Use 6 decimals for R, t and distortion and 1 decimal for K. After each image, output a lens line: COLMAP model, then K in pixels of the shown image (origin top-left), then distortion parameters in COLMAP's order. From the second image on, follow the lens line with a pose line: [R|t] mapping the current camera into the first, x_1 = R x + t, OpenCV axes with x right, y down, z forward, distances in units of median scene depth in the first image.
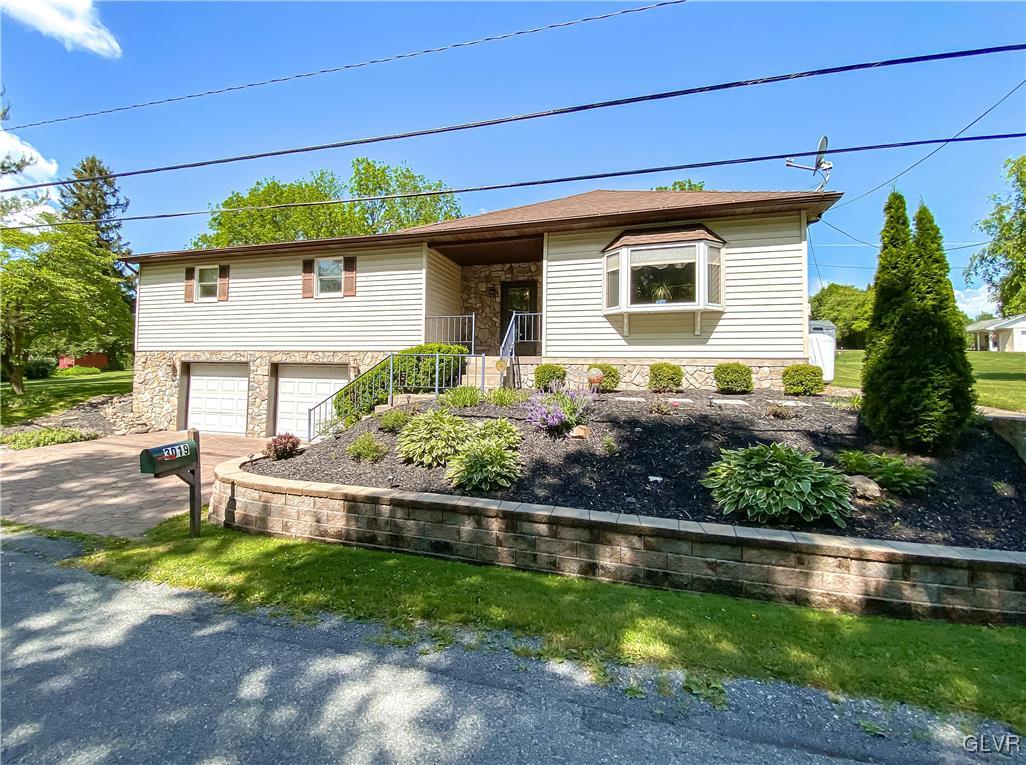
lens RADIAL K [[479.8, 0, 485.7], [0, 479.8, 363.4], [0, 0, 1]] dist [-0.005859, -0.000835]
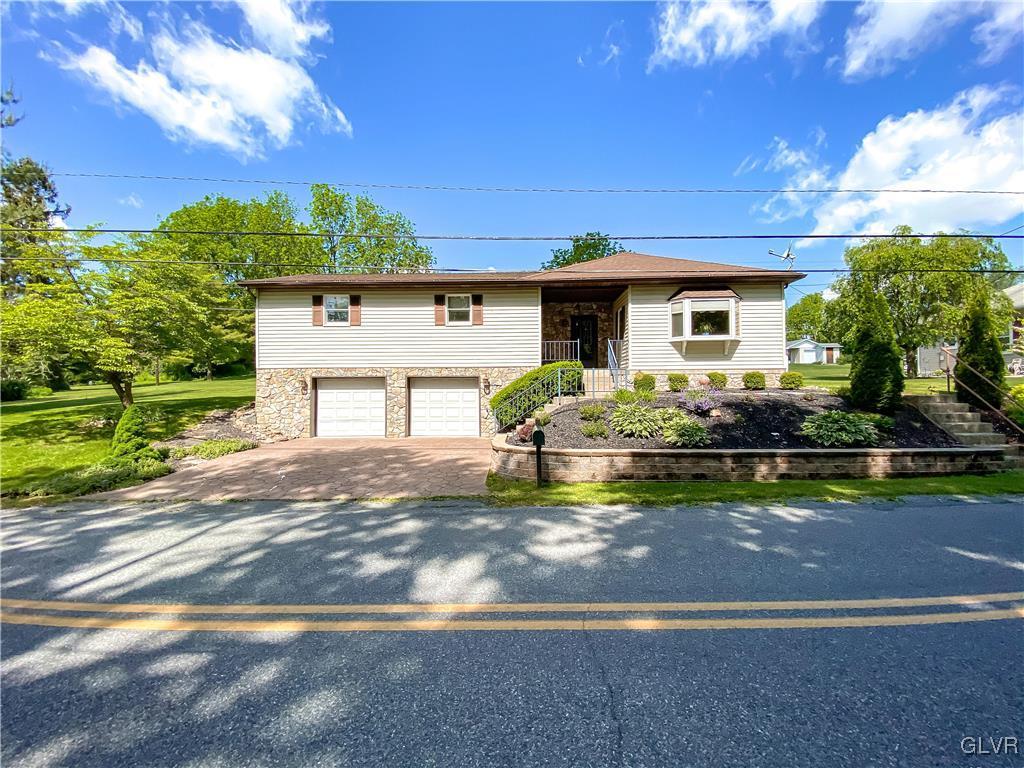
lens RADIAL K [[423.8, 0, 516.0], [0, 423.8, 388.4], [0, 0, 1]] dist [0.000432, -0.007794]
pose [[0.956670, -0.024124, 0.290172, -0.526352], [0.015806, 0.999395, 0.030975, -0.001591], [-0.290744, -0.025046, 0.956473, -0.133312]]
